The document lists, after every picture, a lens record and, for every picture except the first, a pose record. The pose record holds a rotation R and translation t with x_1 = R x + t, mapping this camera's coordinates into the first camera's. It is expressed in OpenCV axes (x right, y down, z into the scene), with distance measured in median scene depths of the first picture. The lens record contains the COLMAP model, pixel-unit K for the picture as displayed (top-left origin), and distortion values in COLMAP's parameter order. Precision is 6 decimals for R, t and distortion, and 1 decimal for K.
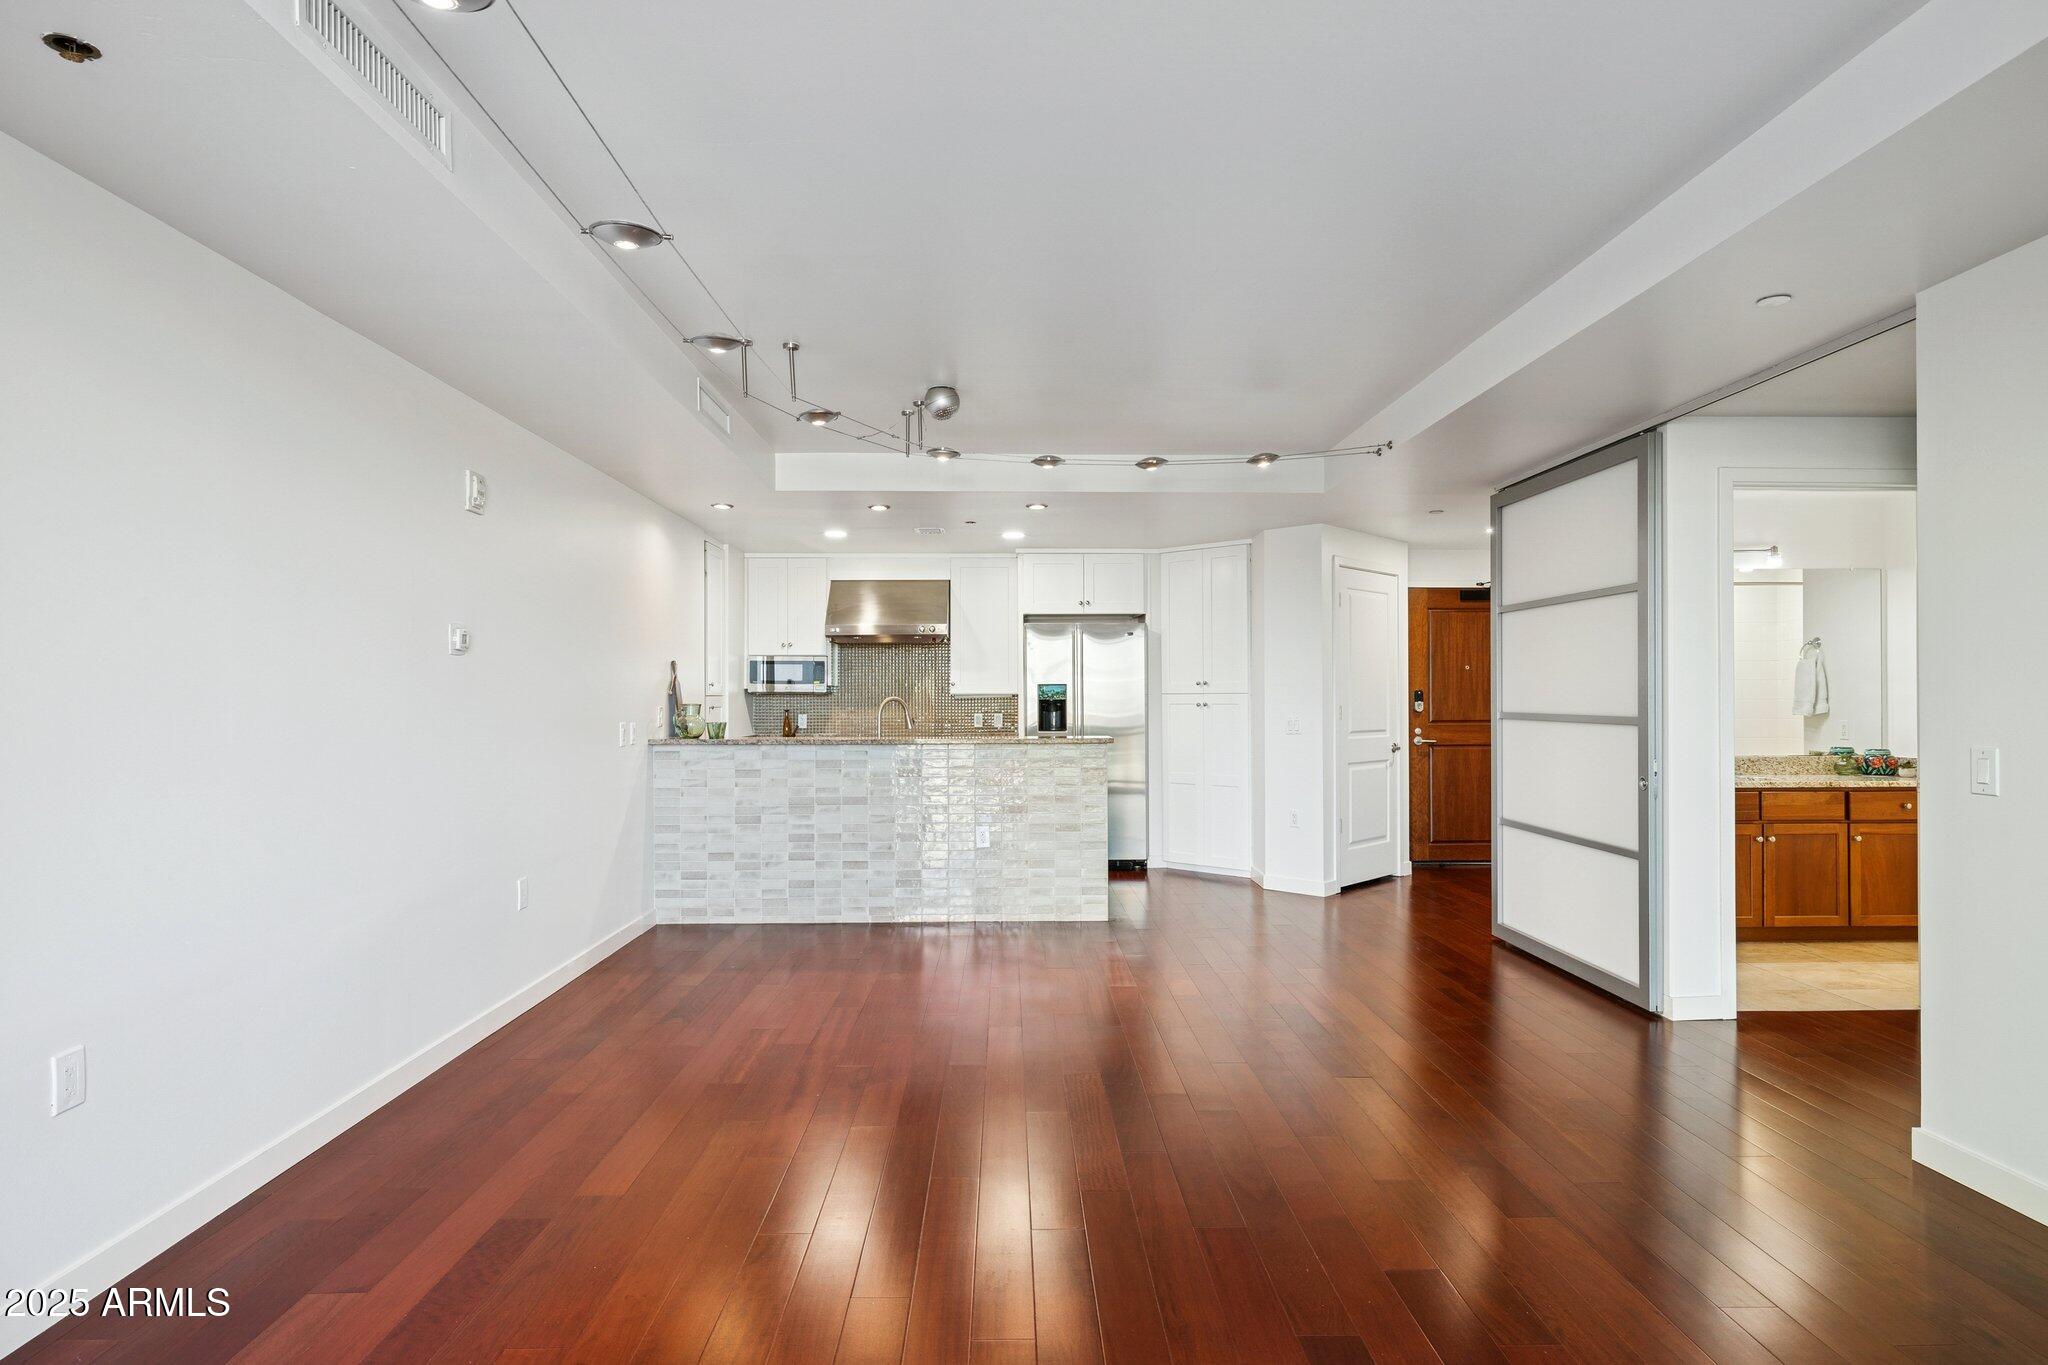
lens RADIAL K [[1119.2, 0, 1038.0], [0, 1119.2, 699.8], [0, 0, 1]] dist [-0.001150, -0.000803]
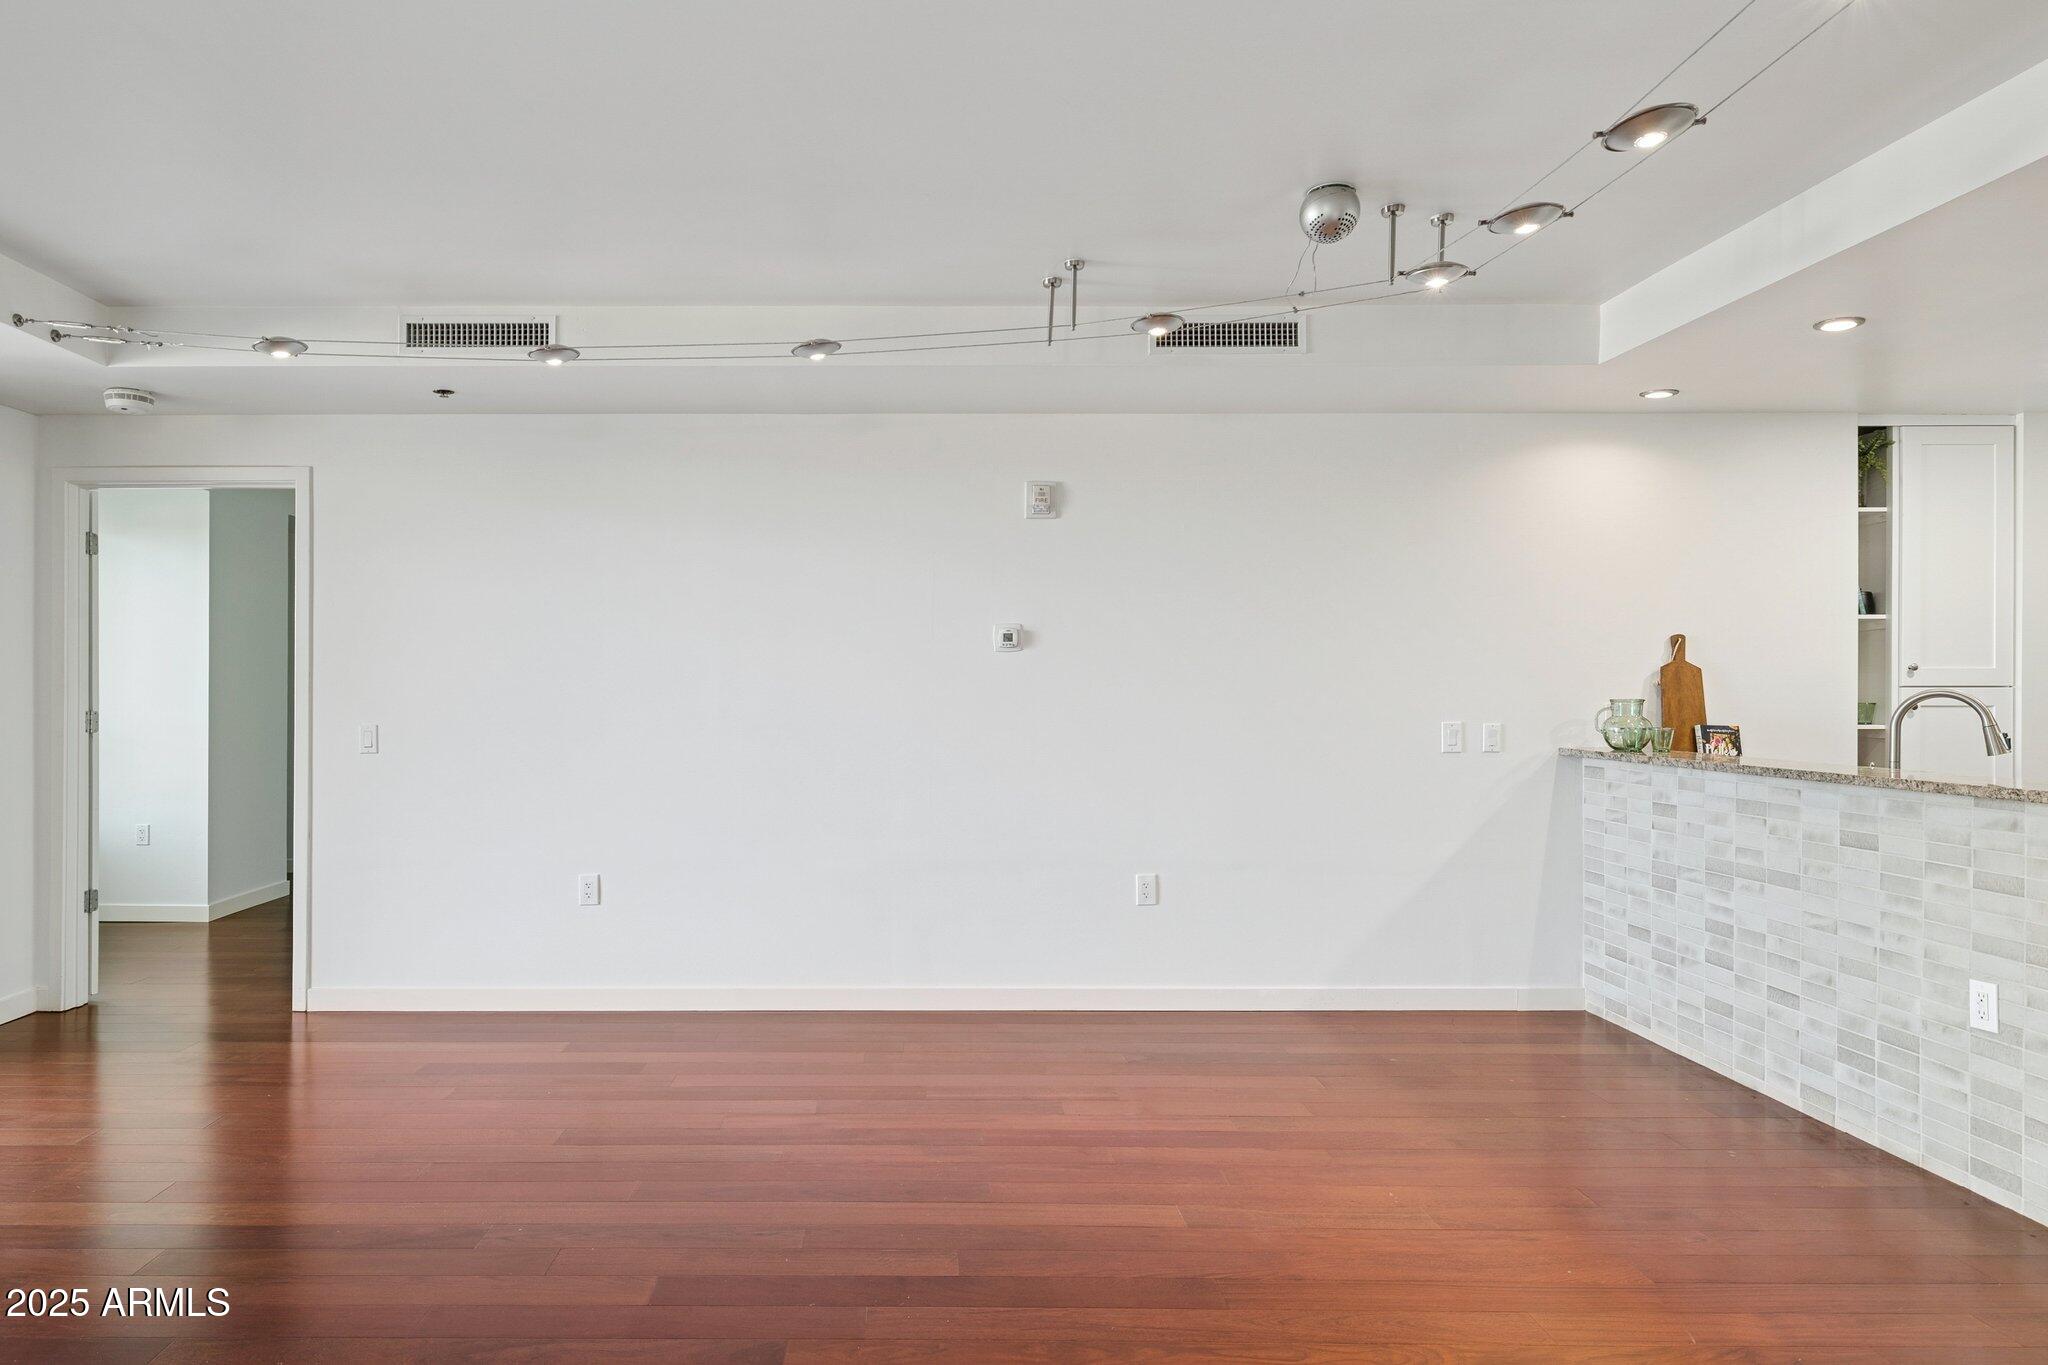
lens RADIAL K [[1247.1, 0, 894.0], [0, 1247.1, 695.2], [0, 0, 1]] dist [-0.000947, -0.000125]
pose [[-0.042482, 0.005246, -0.999083, 0.460554], [-0.002104, 0.999984, 0.005340, -0.001721], [0.999095, 0.002329, -0.042471, 0.594036]]
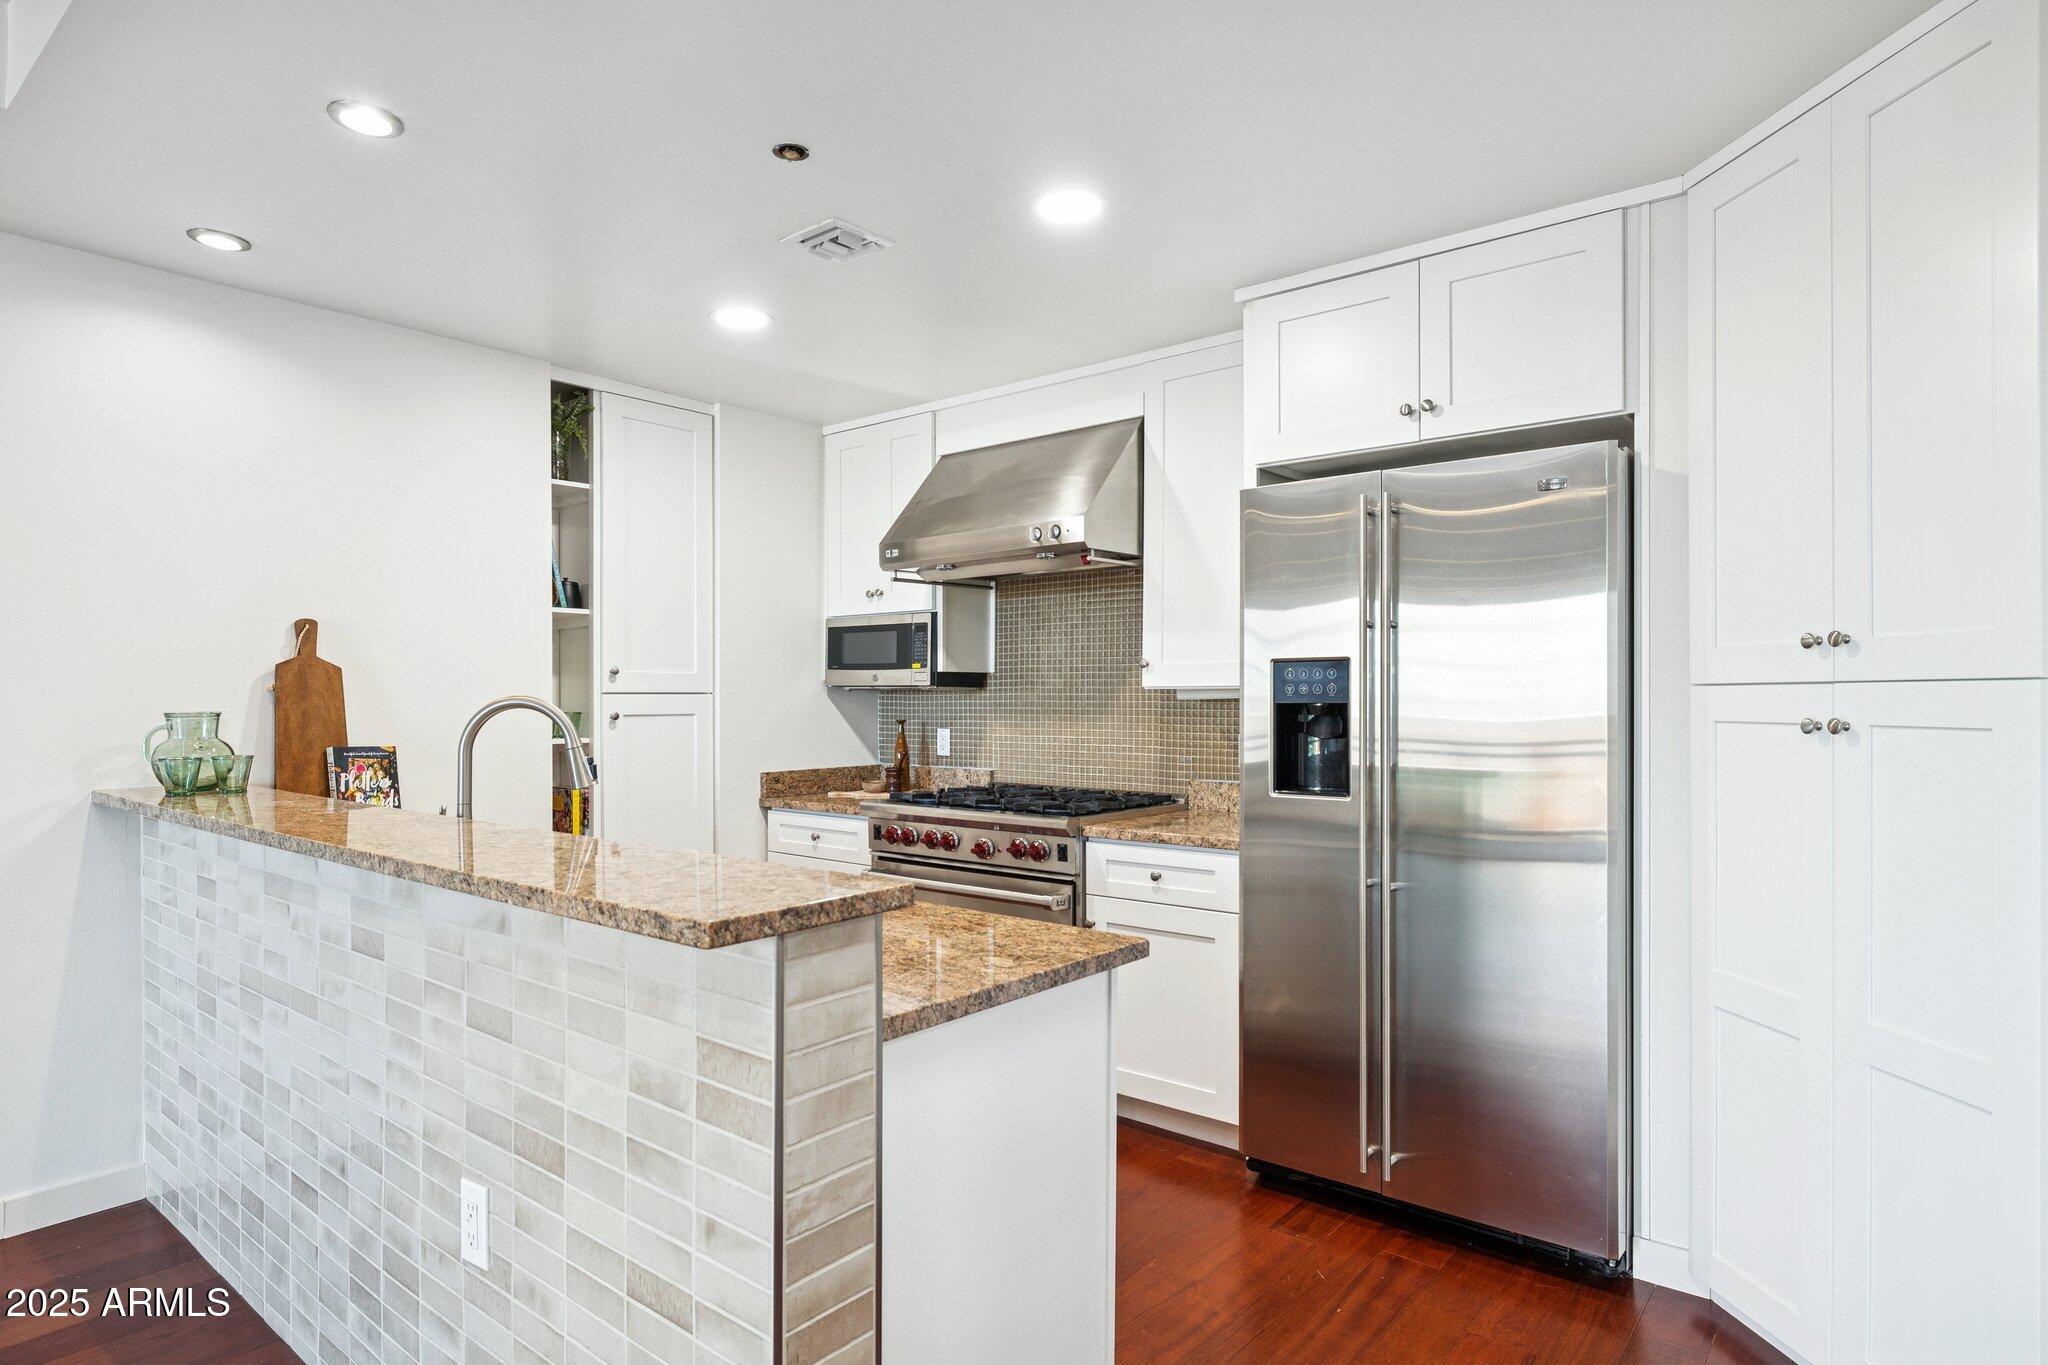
lens RADIAL K [[1119.2, 0, 1038.0], [0, 1119.2, 699.8], [0, 0, 1]] dist [-0.001150, -0.000803]
pose [[0.754787, 0.002553, -0.655965, 0.225864], [-0.001220, 0.999996, 0.002488, -0.002527], [0.655968, -0.001077, 0.754788, 0.891407]]
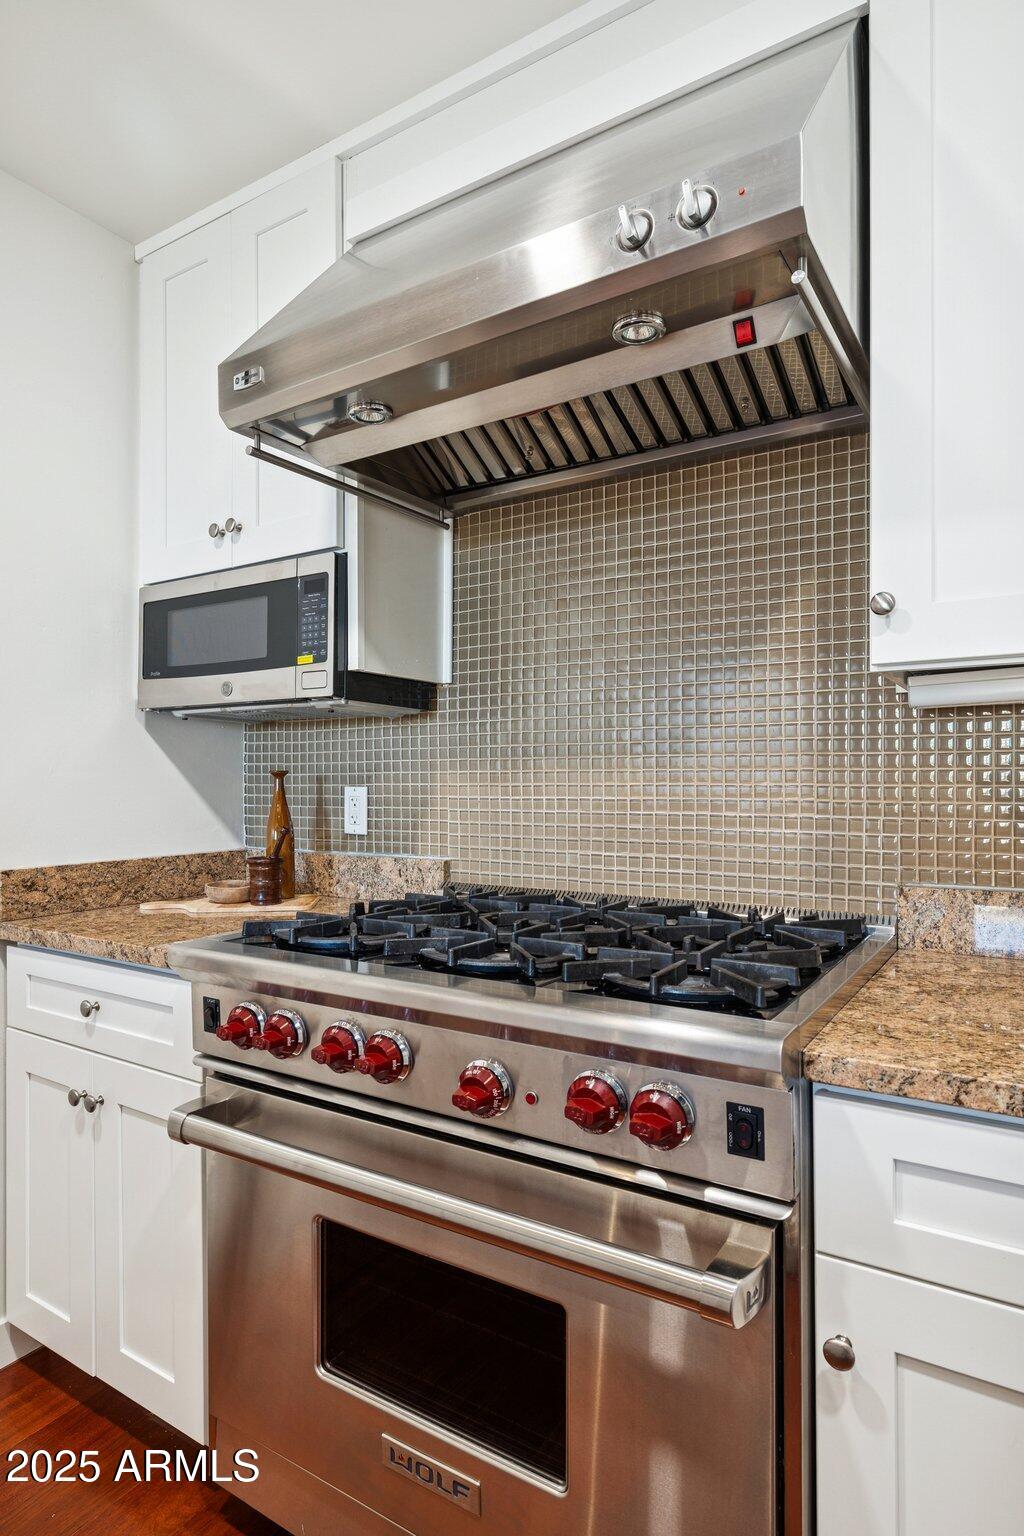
lens RADIAL K [[874.3, 0, 508.7], [0, 874.3, 775.2], [0, 0, 1]] dist [0.000623, -0.000189]
pose [[0.823137, -0.004611, -0.567825, -0.065130], [0.000559, 0.999973, -0.007309, 0.016082], [0.567843, 0.005699, 0.823117, 1.164104]]
